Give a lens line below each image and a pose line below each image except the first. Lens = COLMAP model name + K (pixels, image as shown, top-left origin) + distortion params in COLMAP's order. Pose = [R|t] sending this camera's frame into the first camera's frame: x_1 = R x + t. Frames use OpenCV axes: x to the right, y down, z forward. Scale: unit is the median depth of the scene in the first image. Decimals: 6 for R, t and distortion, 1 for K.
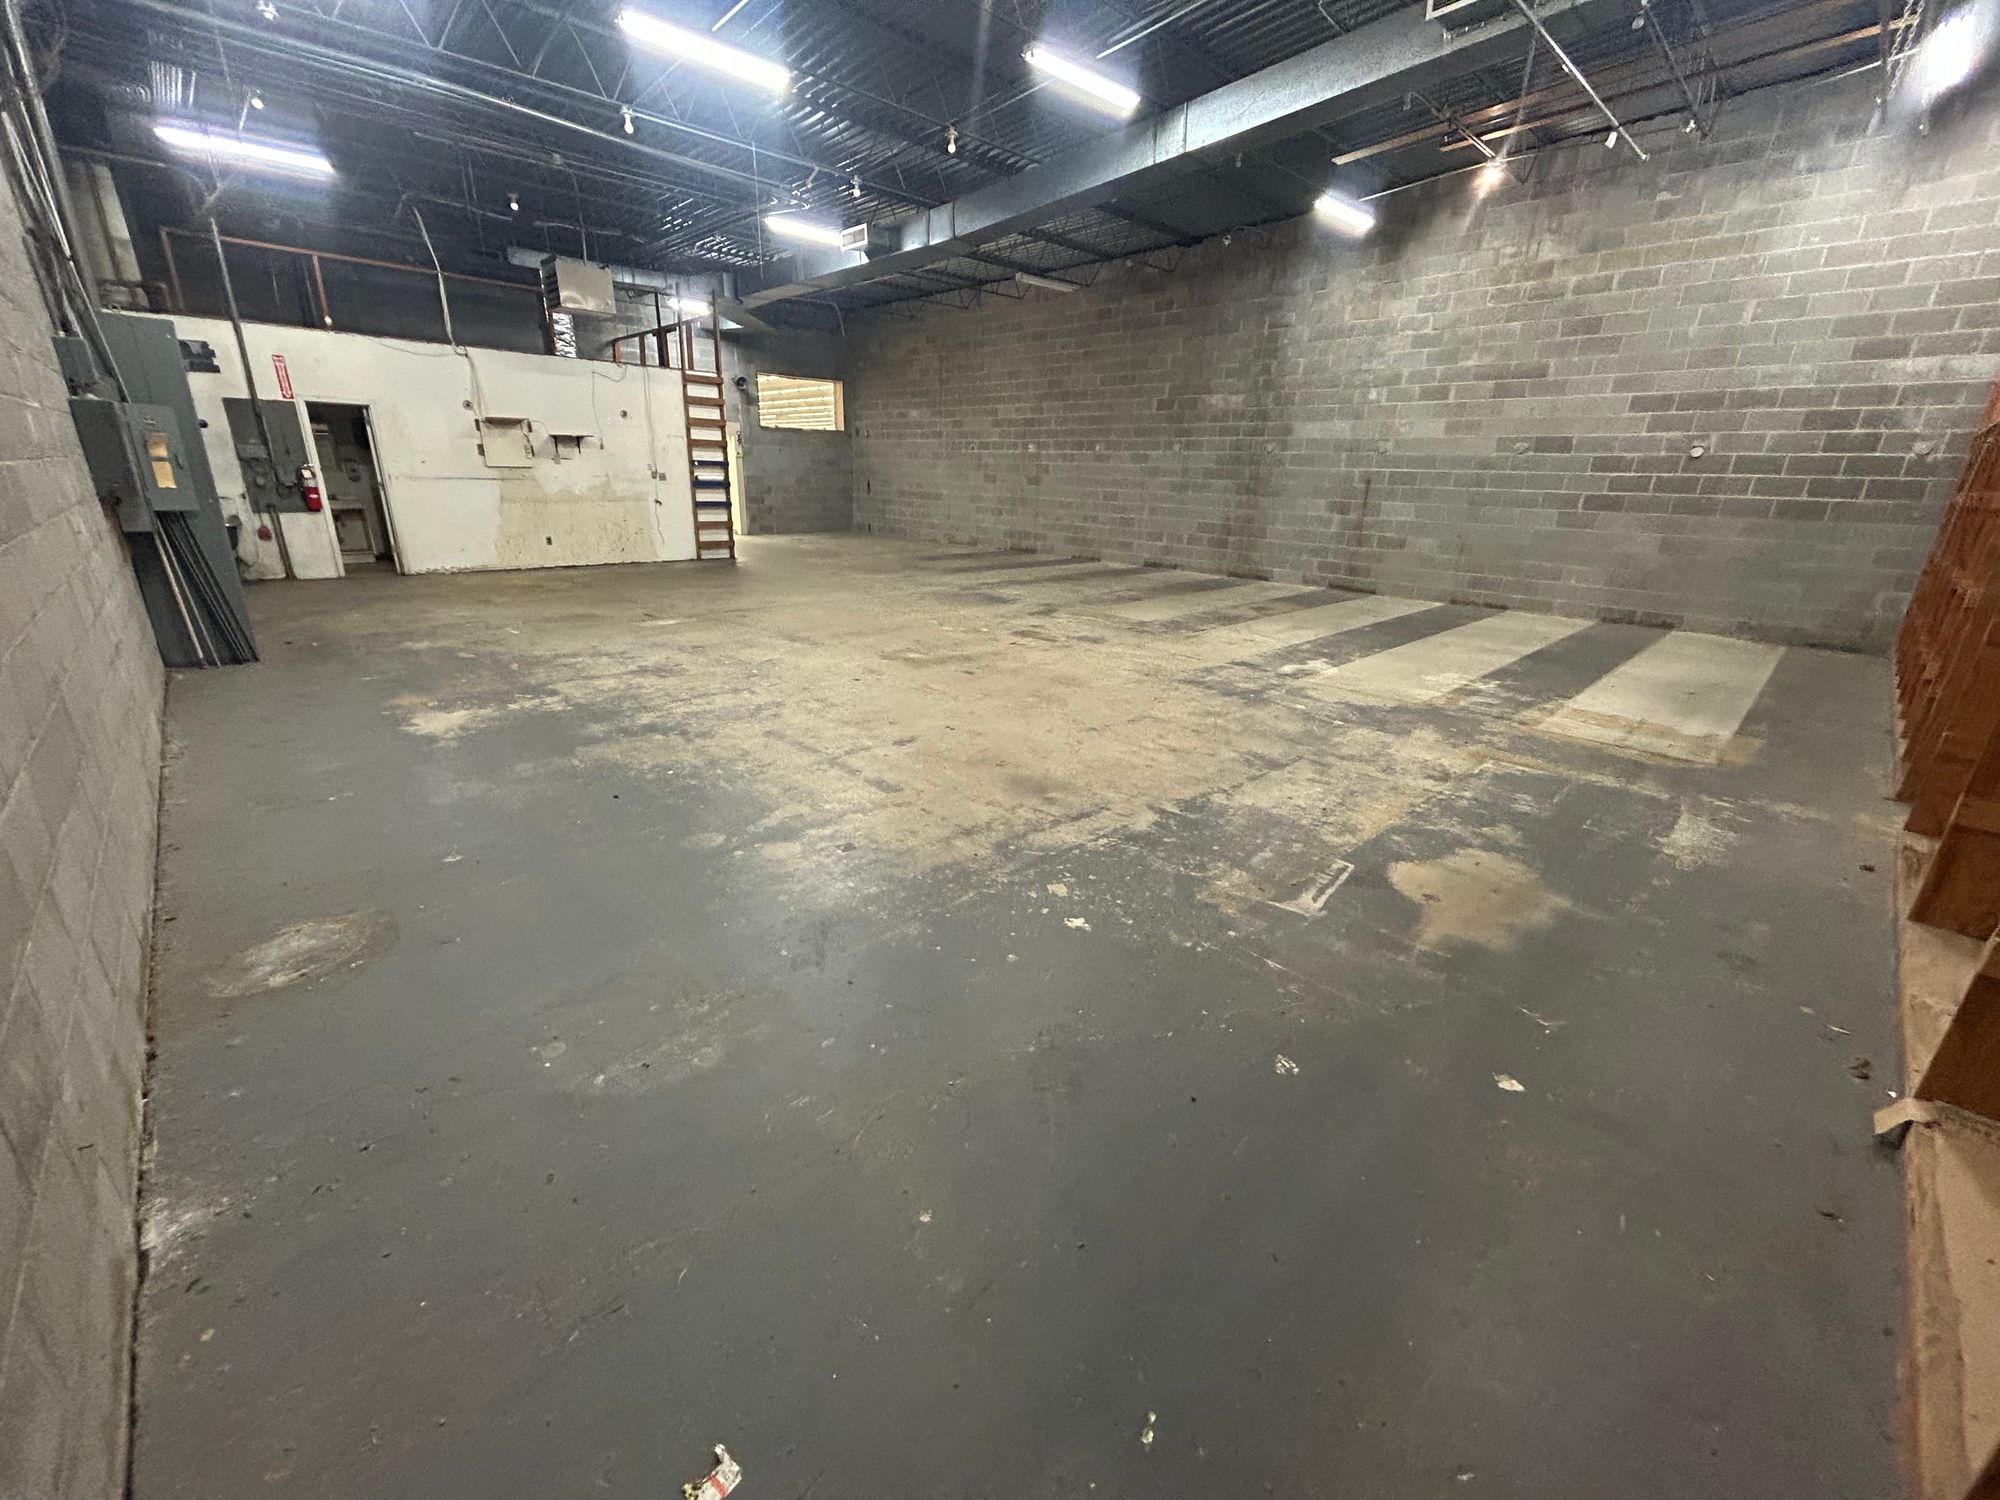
lens RADIAL K [[810.1, 0, 1004.6], [0, 810.1, 749.3], [0, 0, 1]] dist [0.000026, 0.001887]
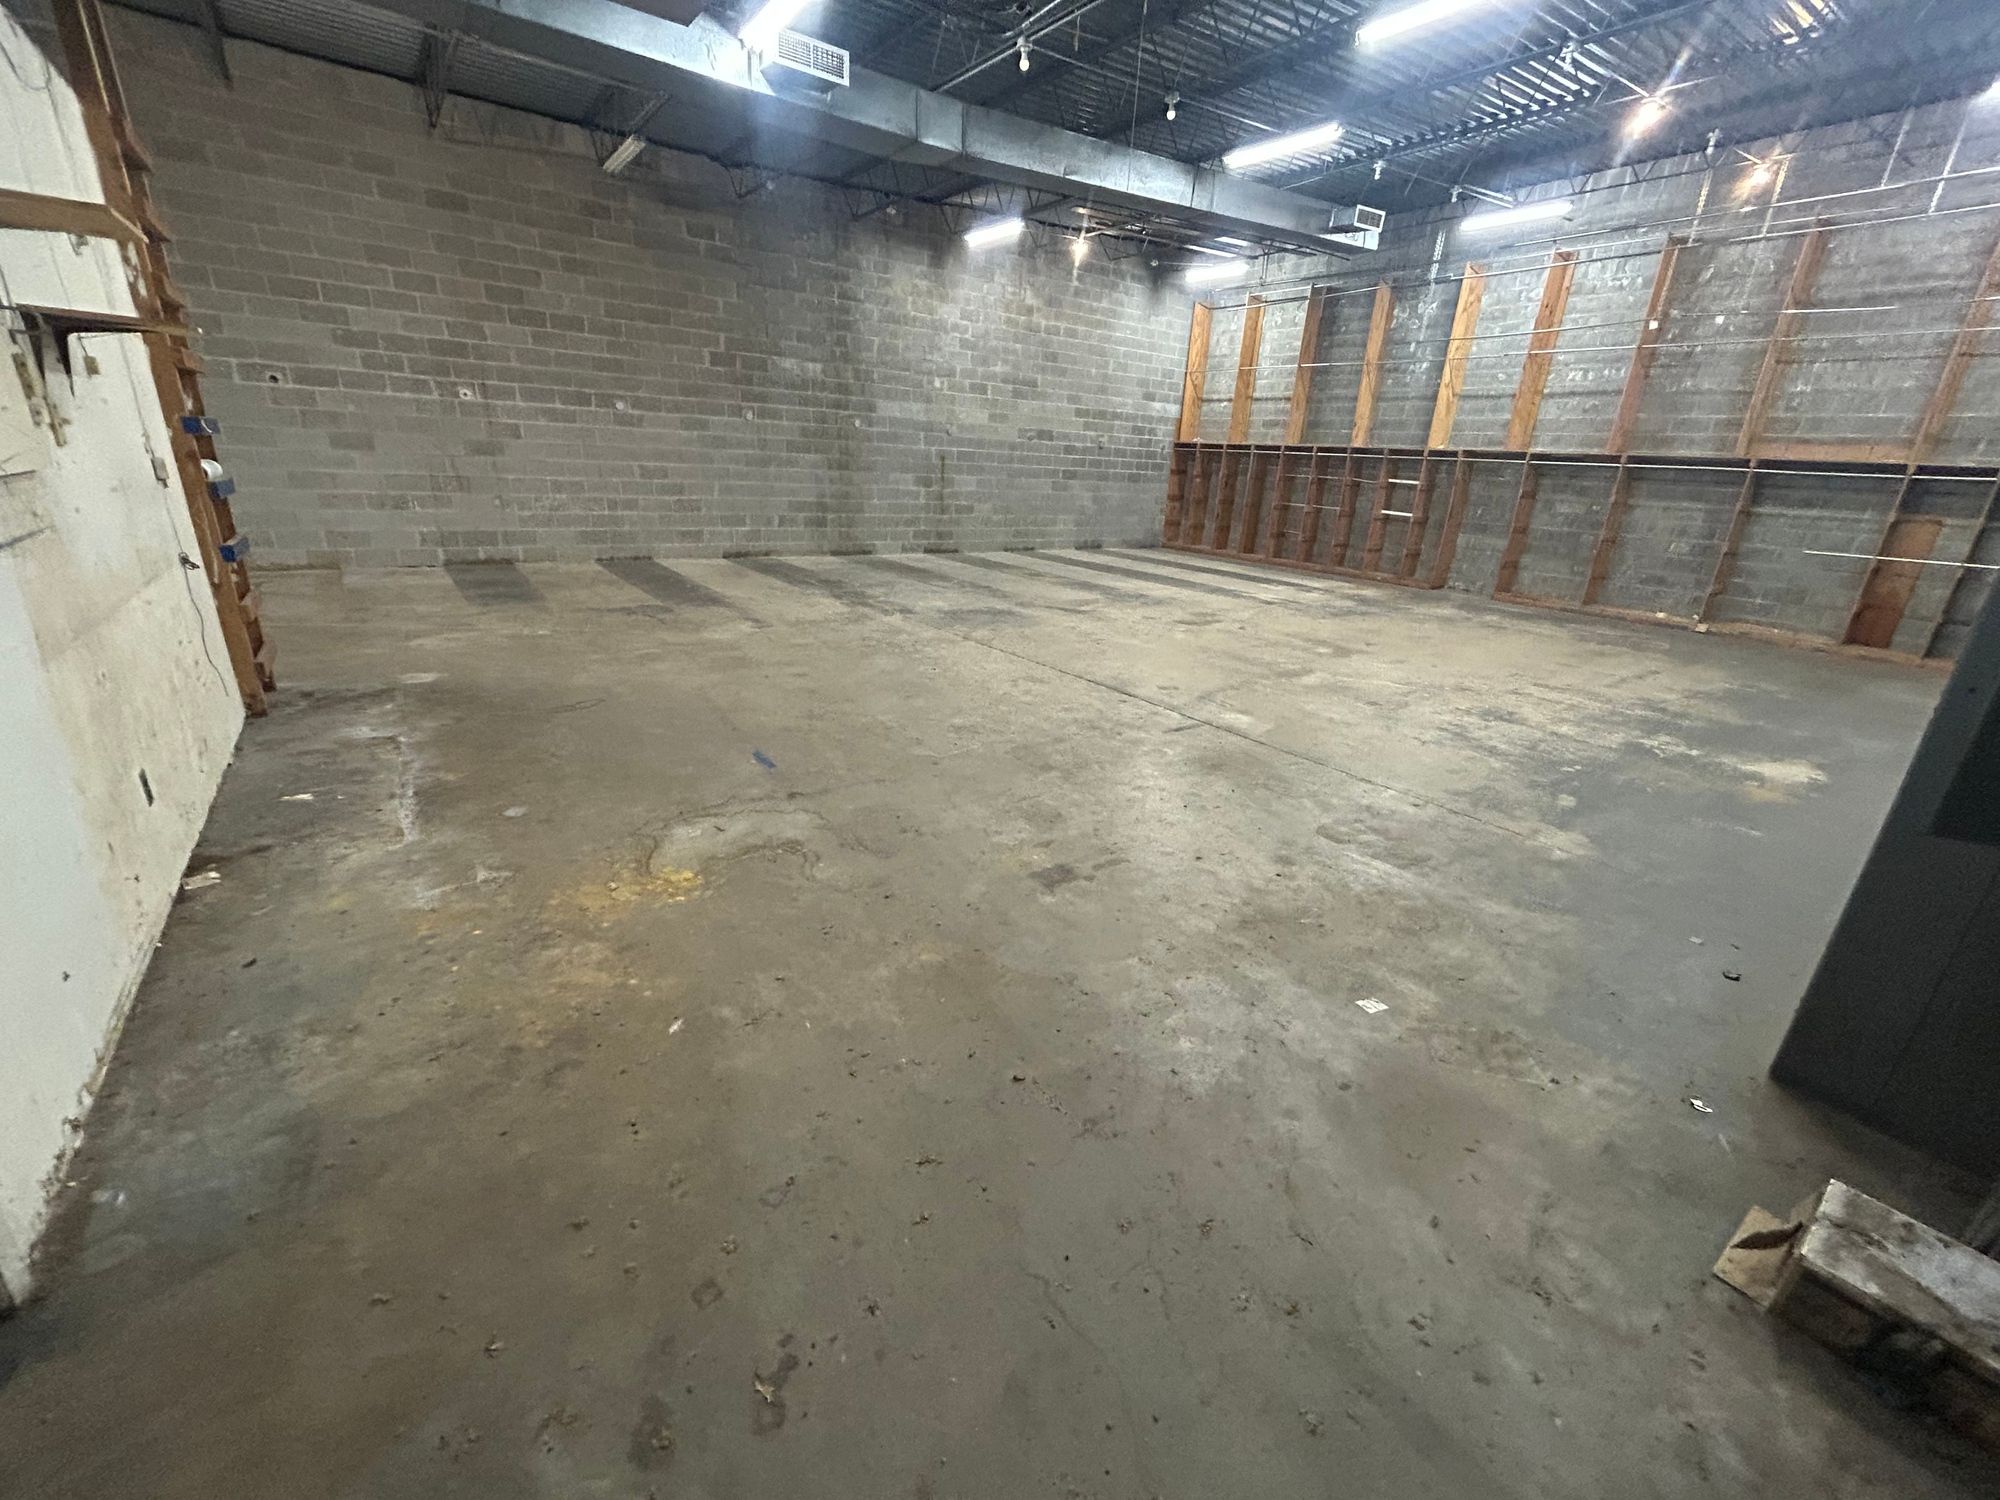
lens RADIAL K [[810.1, 0, 1009.3], [0, 810.1, 750.4], [0, 0, 1]] dist [0.000026, 0.001887]
pose [[0.134041, -0.353202, 0.925895, -0.763729], [0.277044, 0.910427, 0.307195, -0.273670], [-0.951462, 0.215337, 0.219887, 0.726195]]
